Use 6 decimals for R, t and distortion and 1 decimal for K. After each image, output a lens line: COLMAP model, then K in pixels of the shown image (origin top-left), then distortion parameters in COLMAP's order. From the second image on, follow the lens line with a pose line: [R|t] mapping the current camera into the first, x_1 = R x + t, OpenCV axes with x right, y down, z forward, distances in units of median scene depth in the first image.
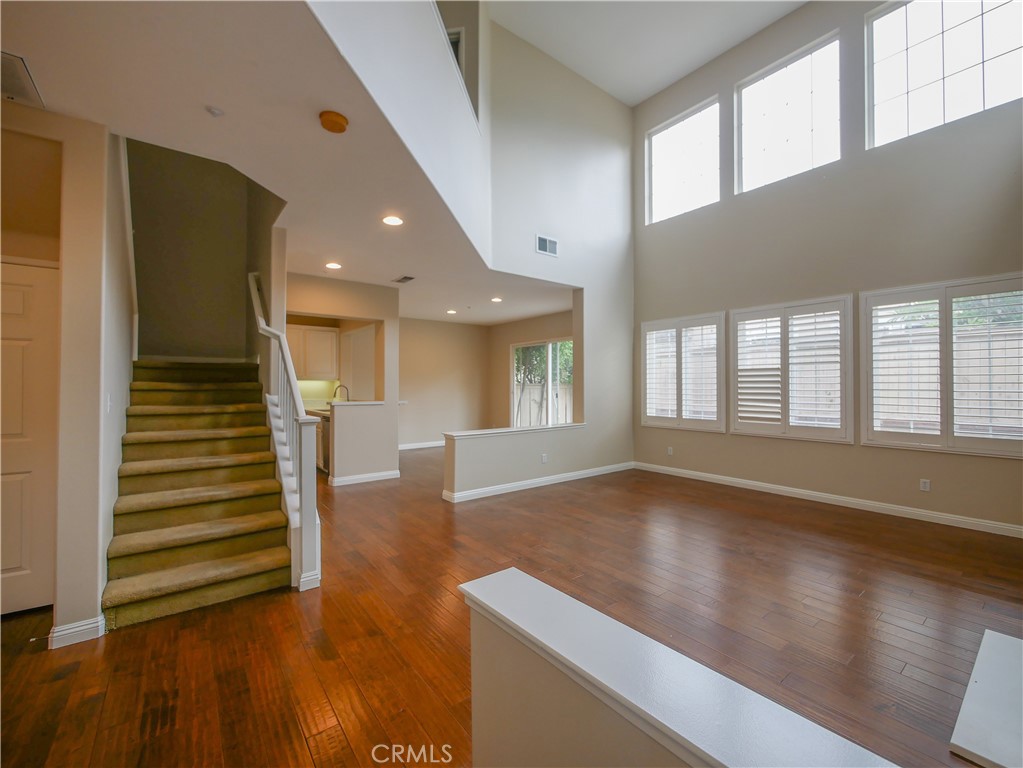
lens RADIAL K [[438.0, 0, 520.7], [0, 438.0, 385.8], [0, 0, 1]] dist [-0.000920, -0.000532]
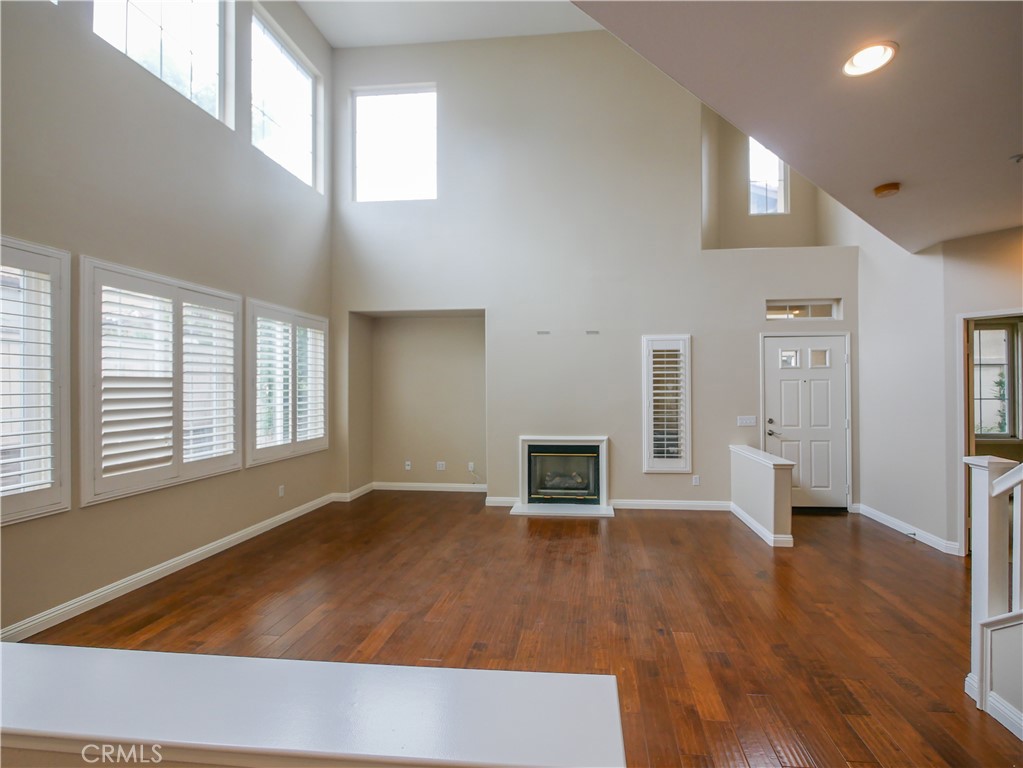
lens RADIAL K [[448.9, 0, 542.7], [0, 448.9, 379.7], [0, 0, 1]] dist [0.001164, 0.000208]
pose [[-0.715106, 0.010938, 0.698930, -0.266816], [0.002895, 0.999915, -0.012687, -0.027969], [-0.699010, -0.007050, -0.715077, 1.098644]]
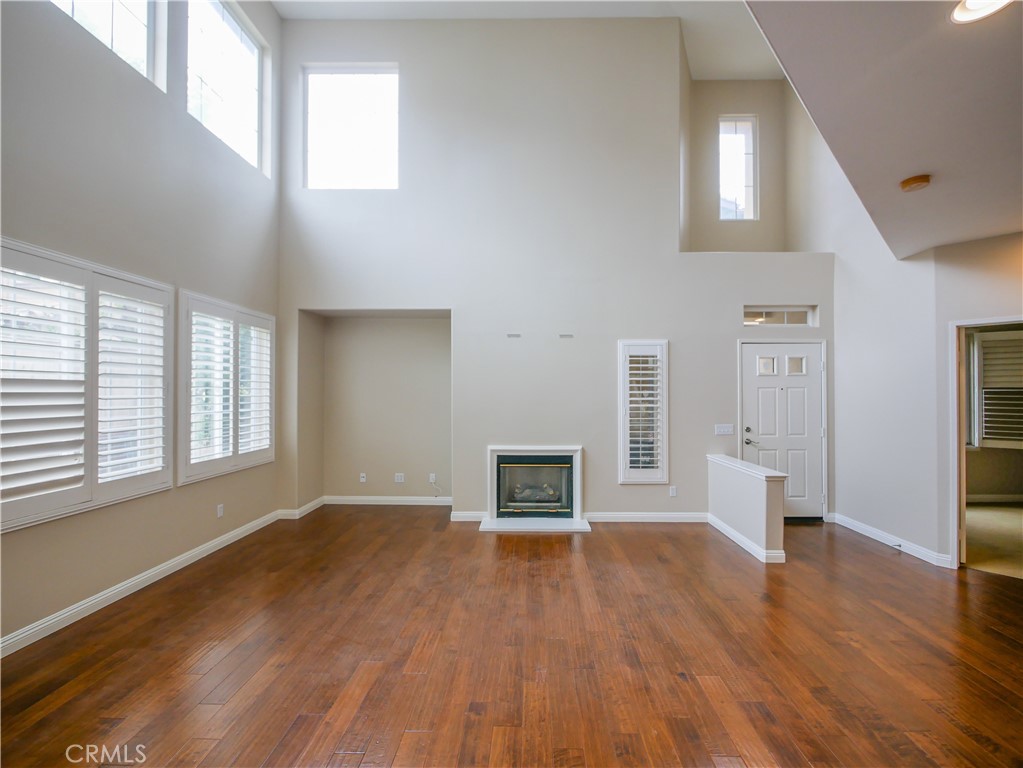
lens RADIAL K [[438.0, 0, 520.7], [0, 438.0, 385.8], [0, 0, 1]] dist [-0.000920, -0.000532]
pose [[-0.769747, 0.006135, 0.638319, -0.158494], [-0.002246, 0.999922, -0.012319, -0.029444], [-0.638345, -0.010916, -0.769673, 1.076696]]
